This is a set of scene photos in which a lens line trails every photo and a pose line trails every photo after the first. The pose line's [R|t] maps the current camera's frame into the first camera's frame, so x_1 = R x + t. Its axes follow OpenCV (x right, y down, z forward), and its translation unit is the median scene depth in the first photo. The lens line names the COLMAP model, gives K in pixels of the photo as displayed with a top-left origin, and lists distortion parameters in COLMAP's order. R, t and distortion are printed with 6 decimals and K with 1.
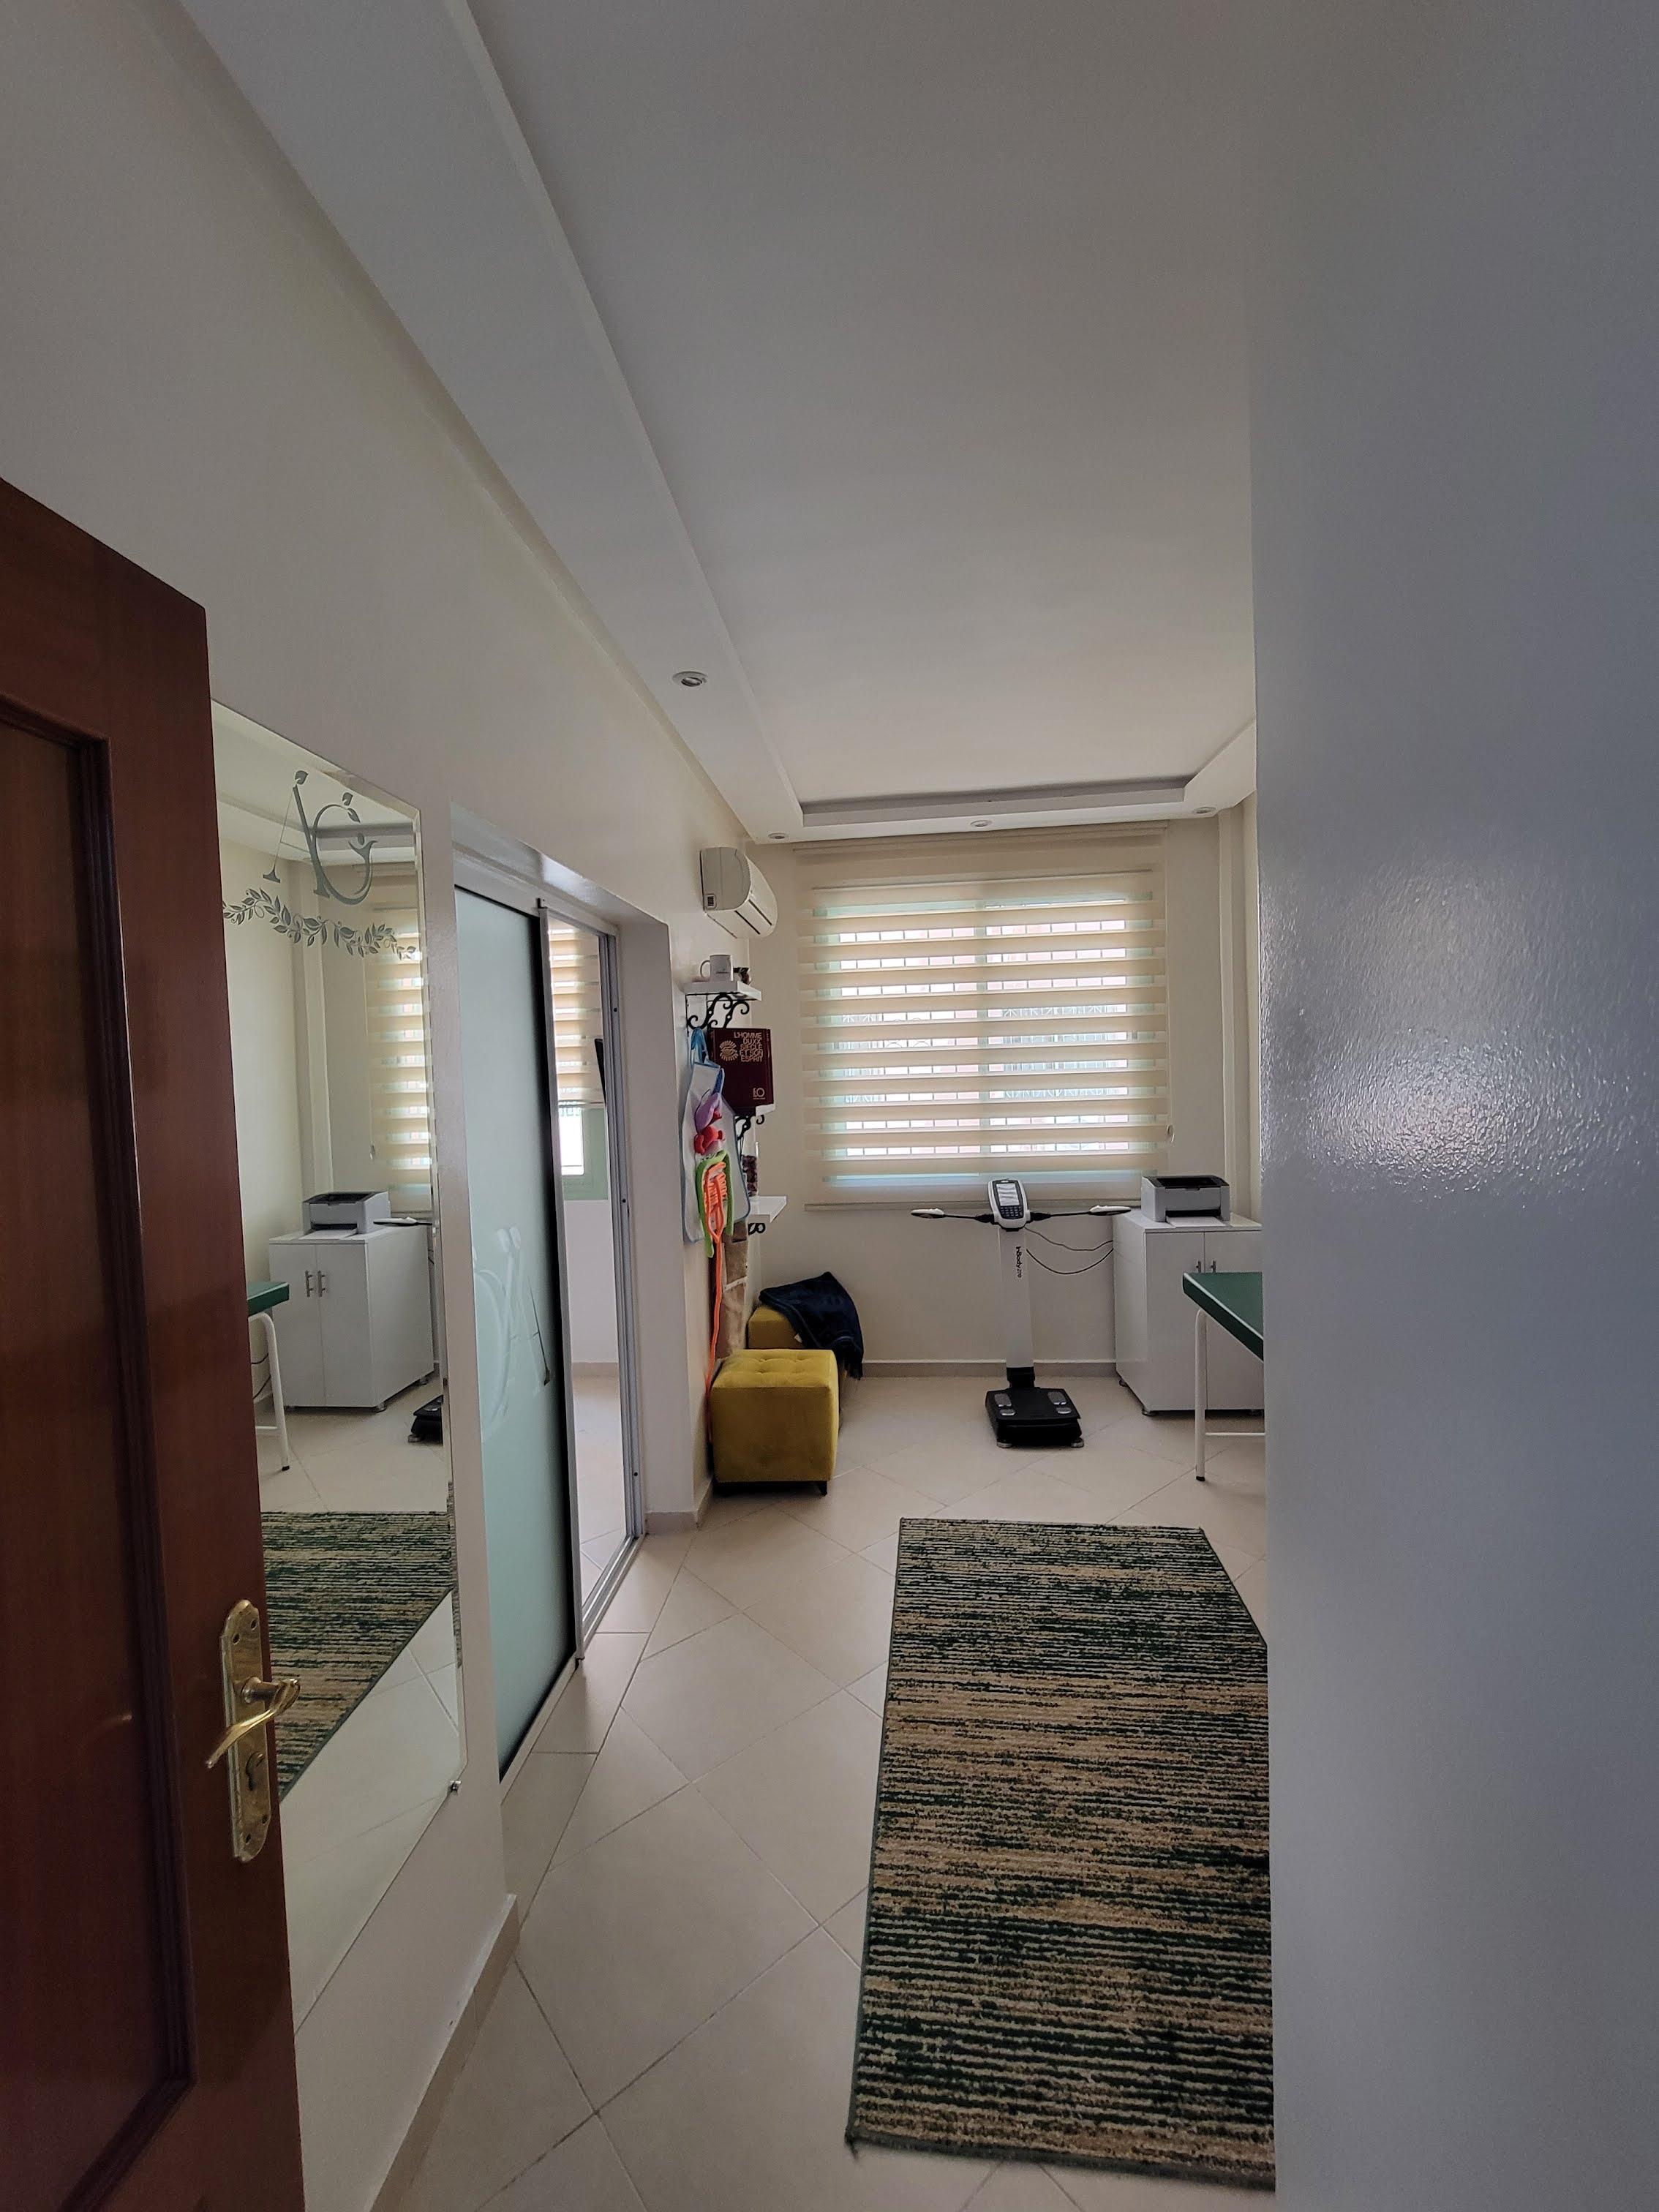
lens RADIAL K [[879.7, 0, 829.5], [0, 879.7, 1106.0], [0, 0, 1]] dist [0.000041, 0.000003]
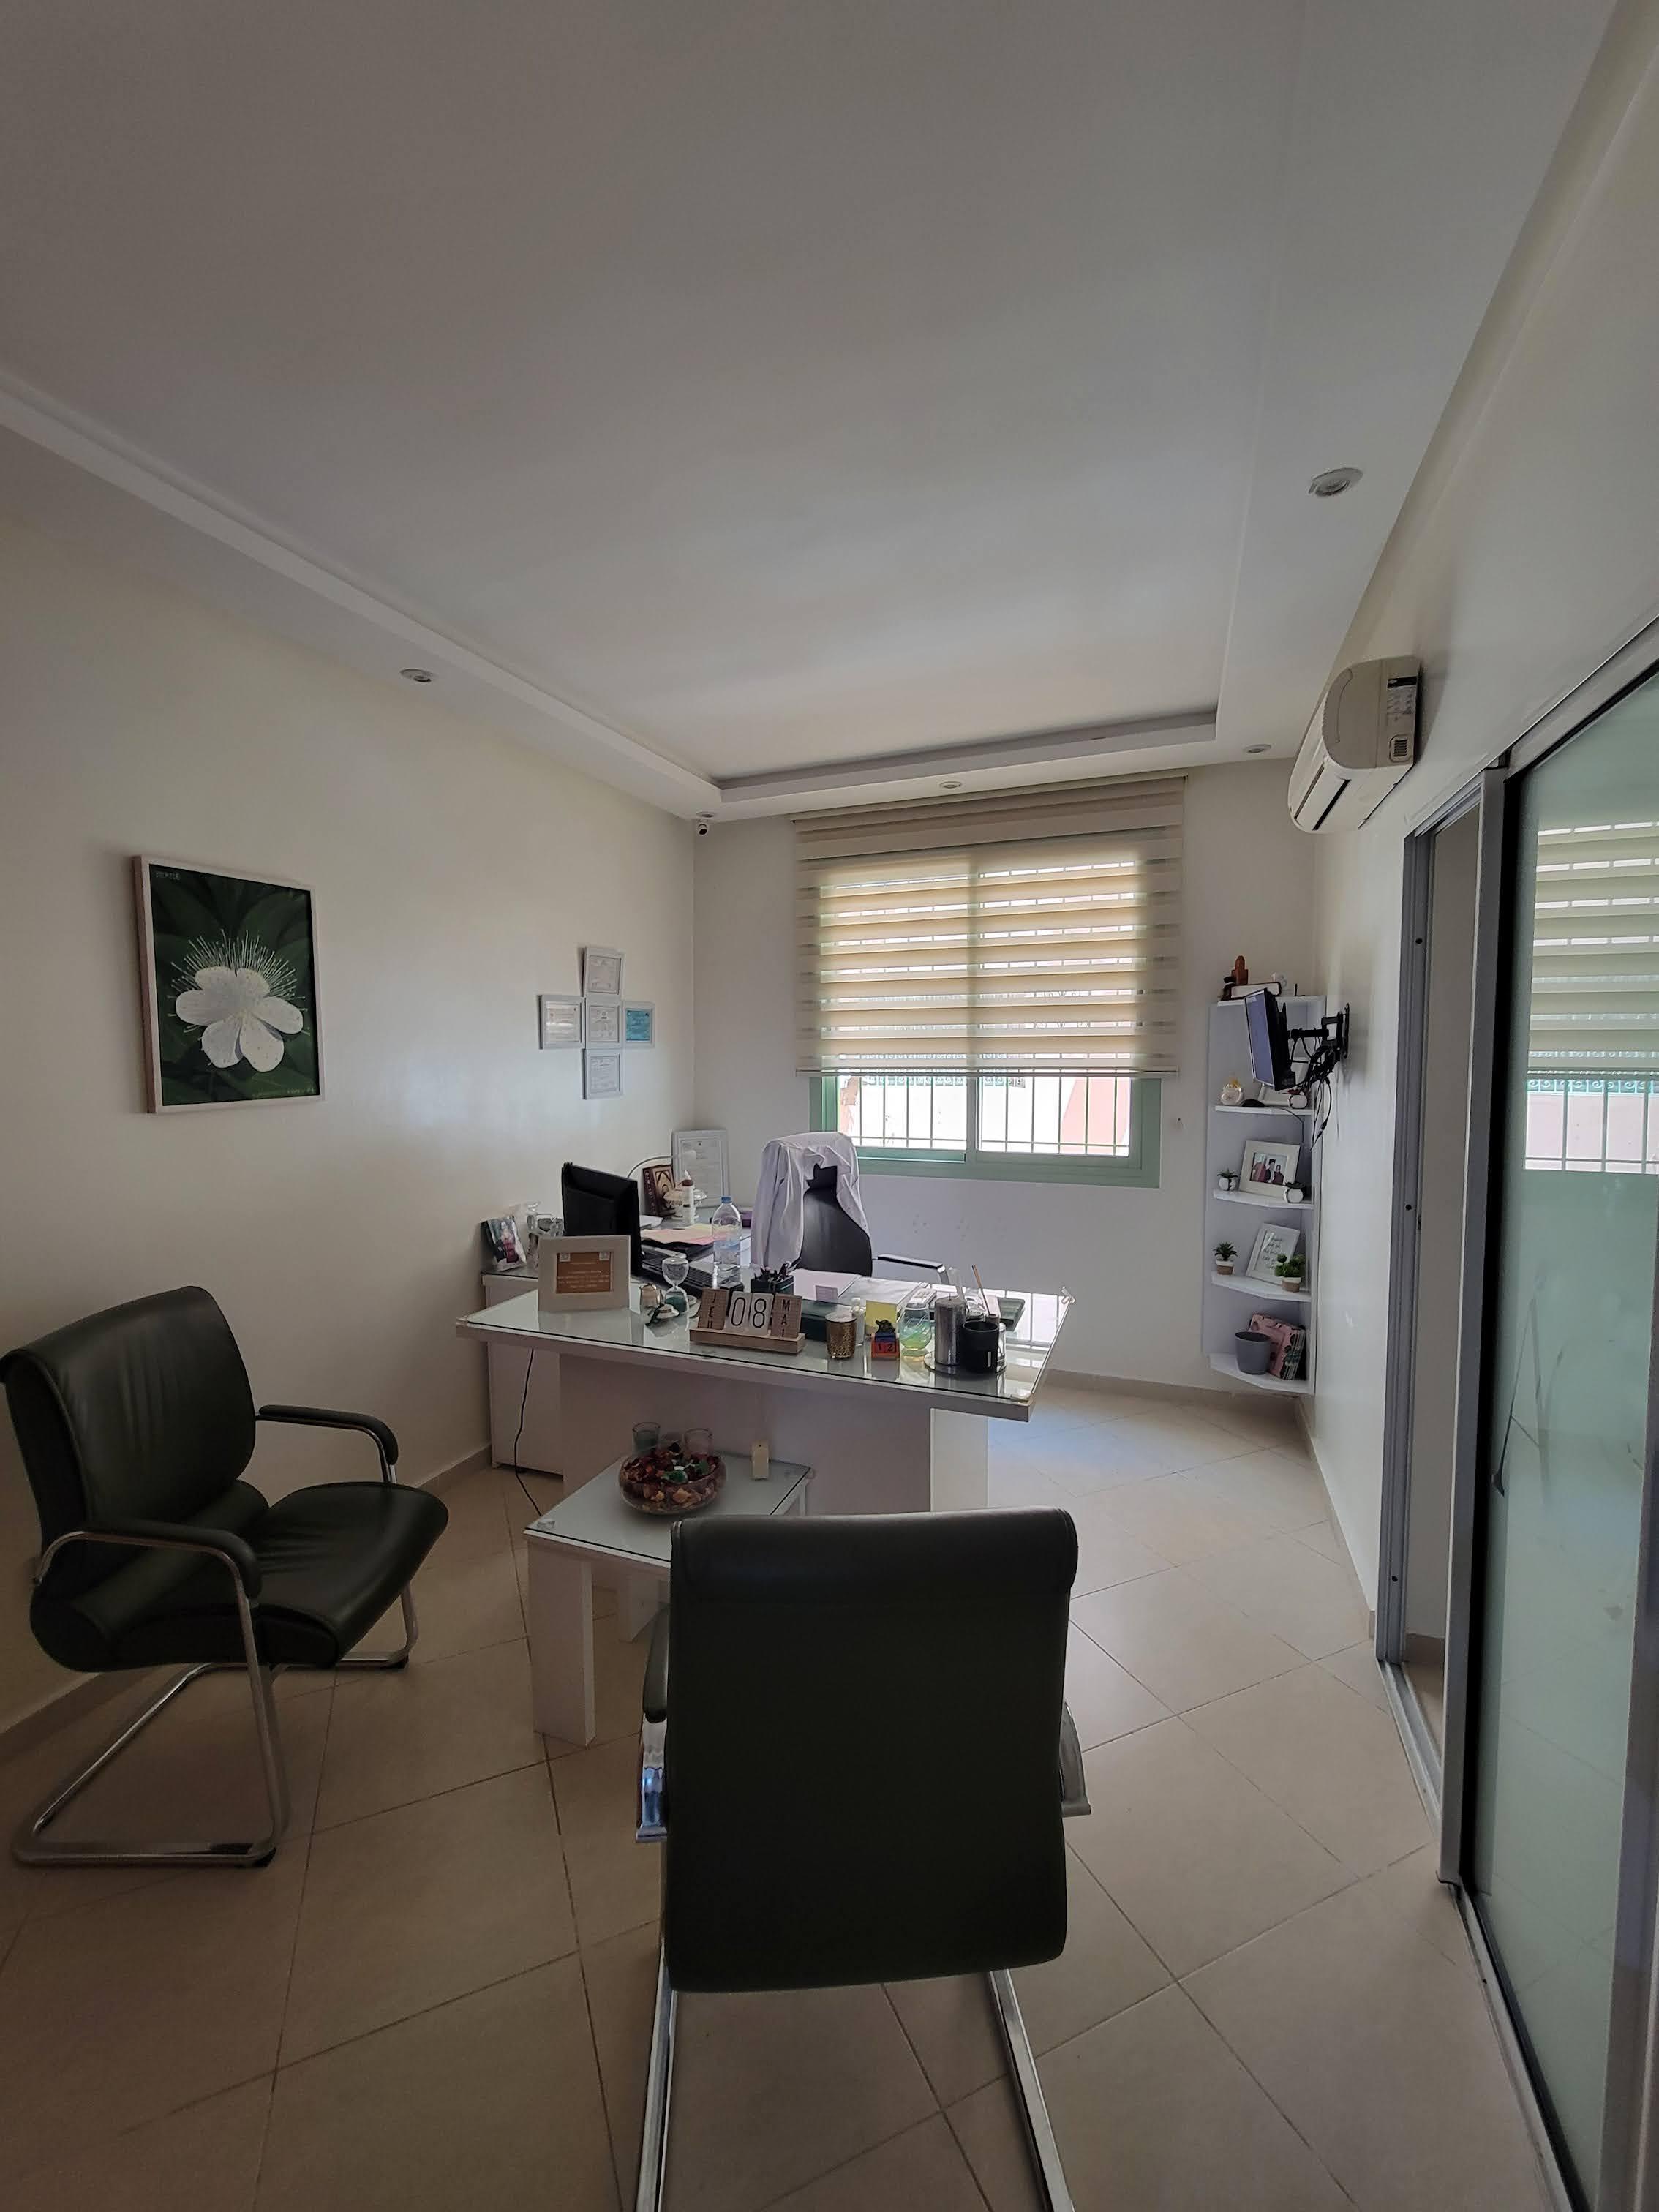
lens RADIAL K [[879.7, 0, 829.5], [0, 879.7, 1106.0], [0, 0, 1]] dist [0.000041, 0.000003]
pose [[0.955428, 0.035884, -0.293036, 0.316638], [-0.027472, 0.999085, 0.032773, -0.020321], [0.293944, -0.023262, 0.955540, 0.098125]]
